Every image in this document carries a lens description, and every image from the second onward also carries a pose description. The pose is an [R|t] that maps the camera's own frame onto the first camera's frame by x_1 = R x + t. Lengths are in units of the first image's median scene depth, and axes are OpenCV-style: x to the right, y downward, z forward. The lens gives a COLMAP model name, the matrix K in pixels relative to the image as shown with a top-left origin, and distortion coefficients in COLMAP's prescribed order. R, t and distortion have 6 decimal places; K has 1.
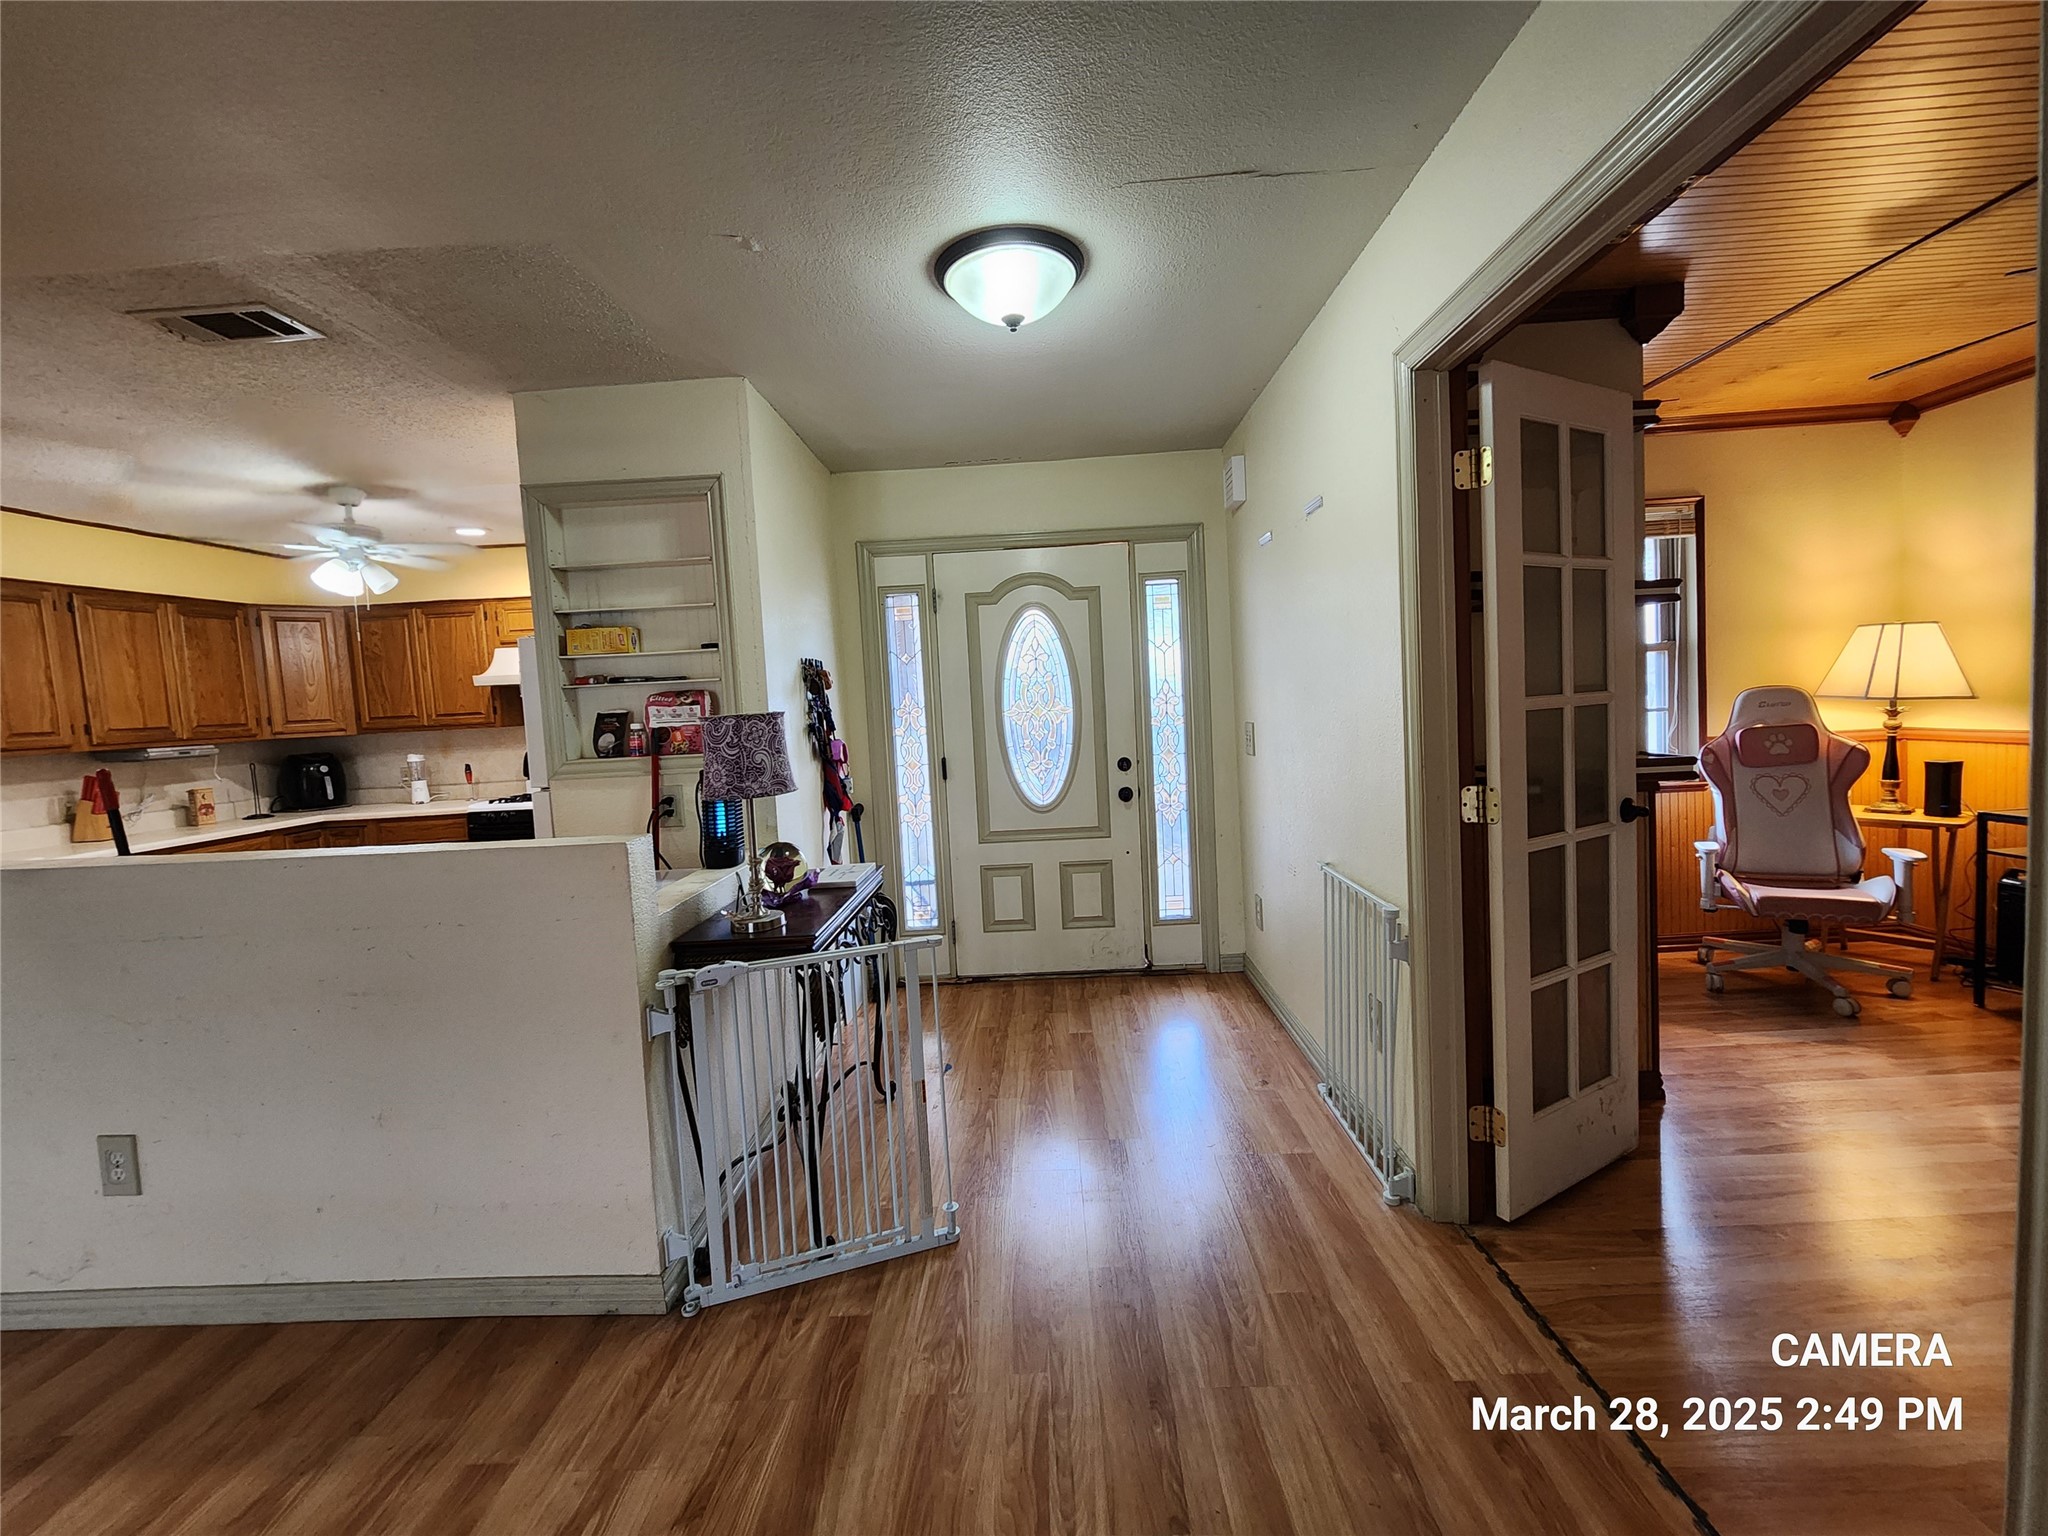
lens RADIAL K [[837.1, 0, 1023.1], [0, 837.1, 753.6], [0, 0, 1]] dist [-0.003044, -0.000596]
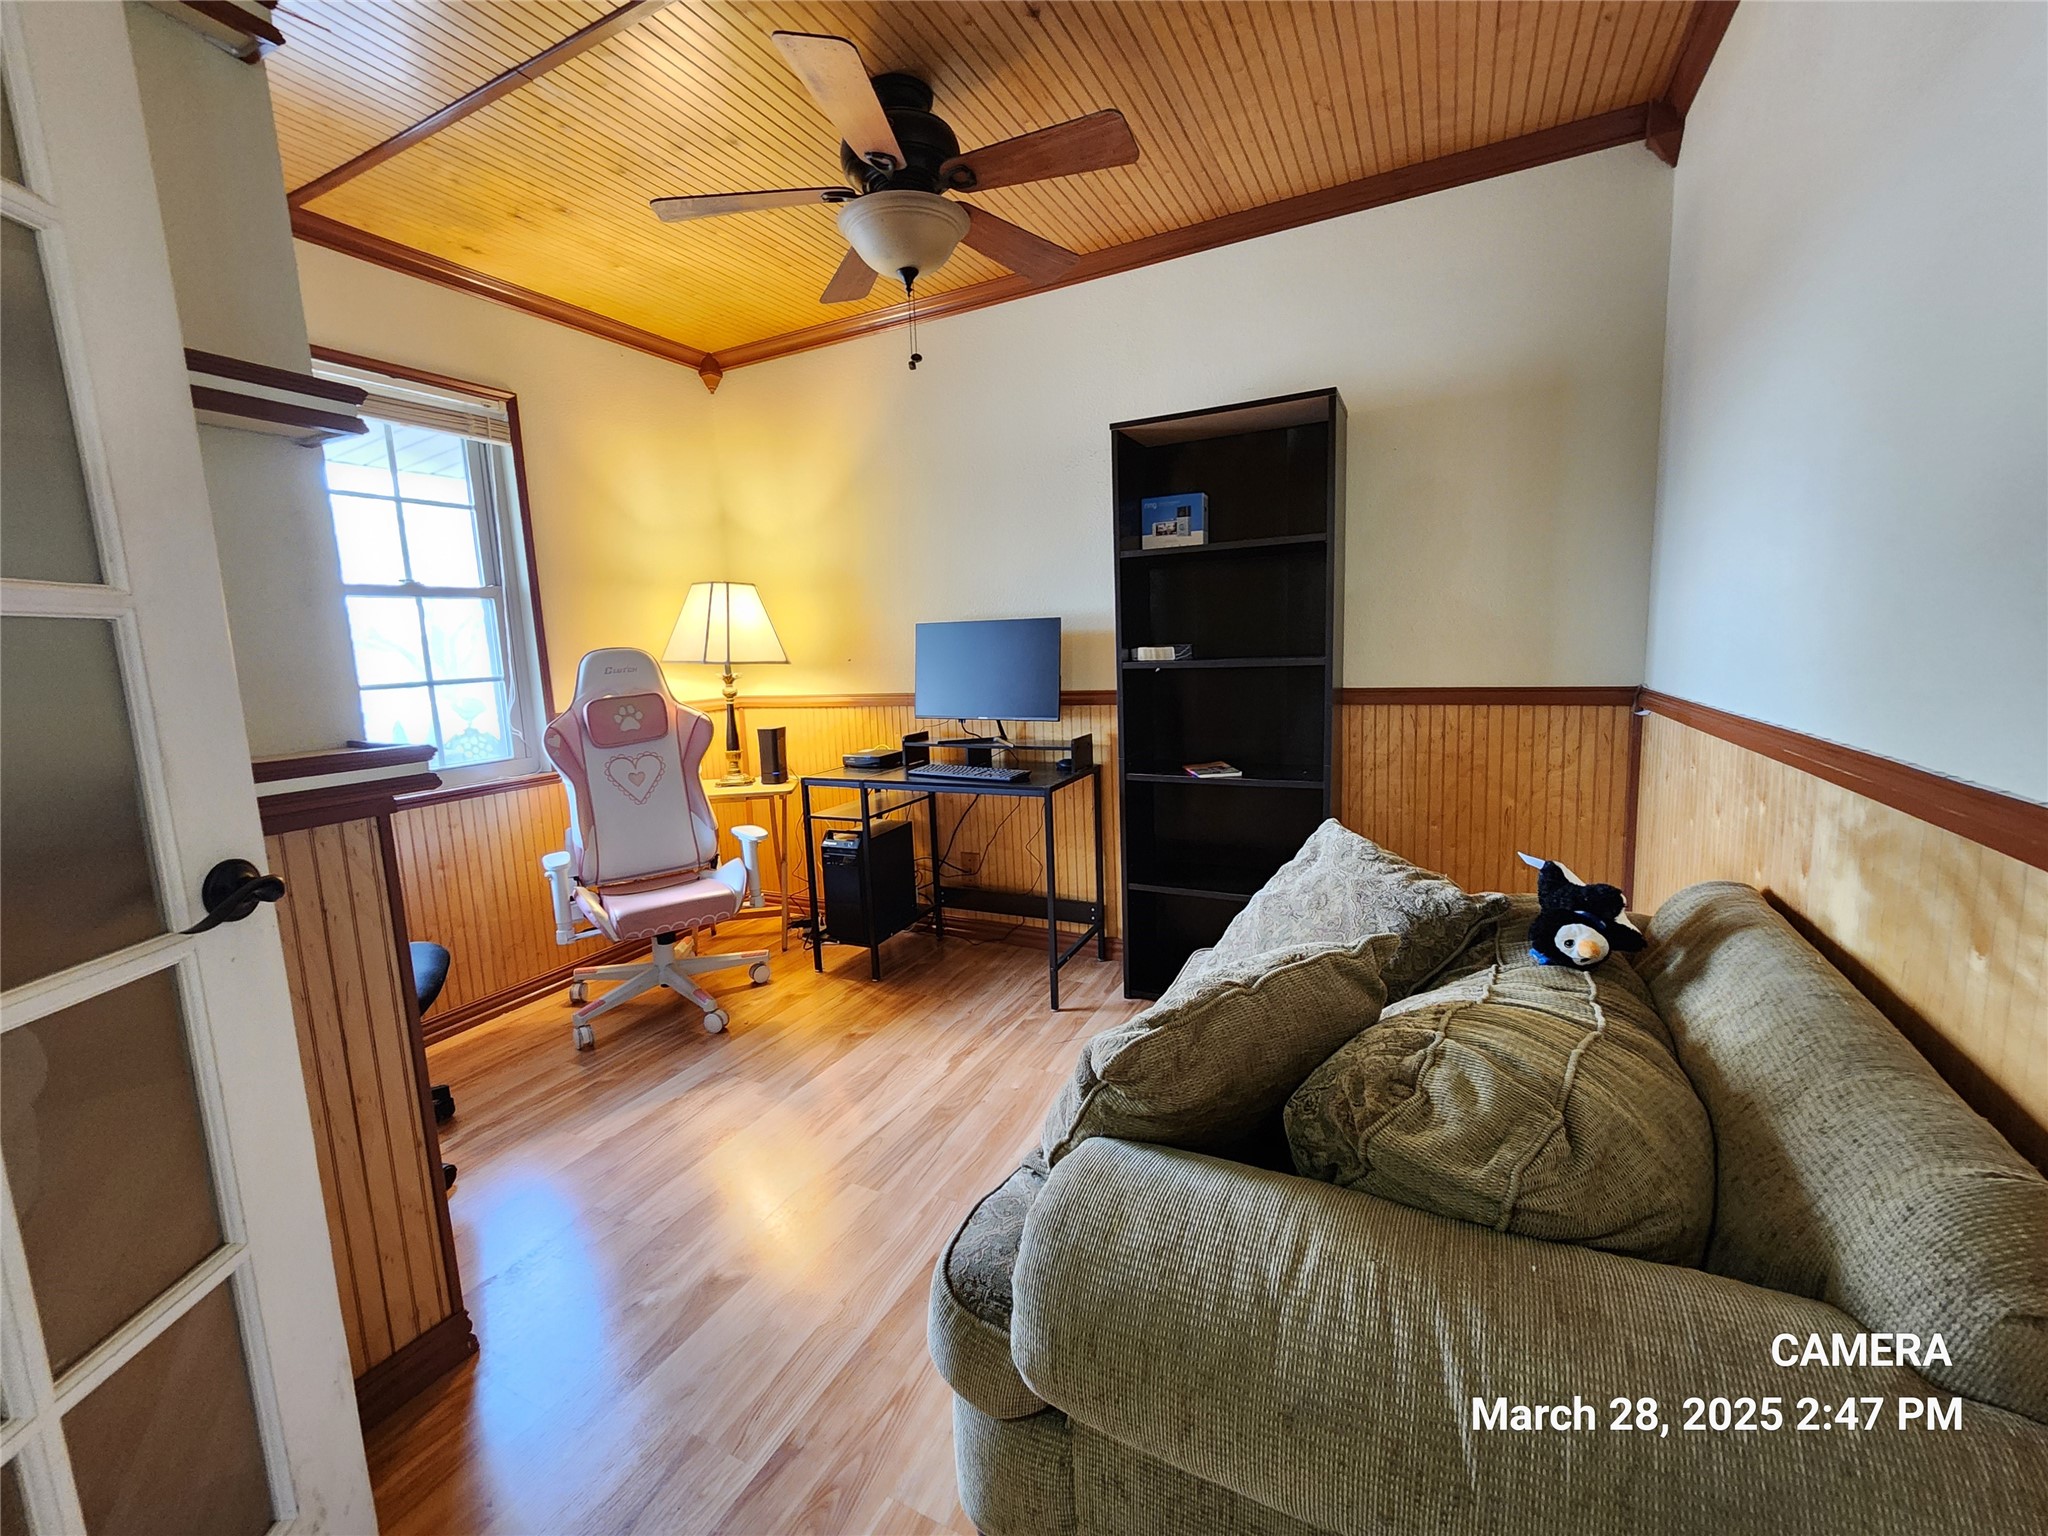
lens RADIAL K [[830.3, 0, 1023.0], [0, 830.3, 748.5], [0, 0, 1]] dist [0.002398, 0.000027]
pose [[0.423393, -0.077998, 0.902582, 0.338555], [0.072678, 0.996000, 0.051979, 0.004164], [-0.903026, 0.043591, 0.427369, 0.309017]]
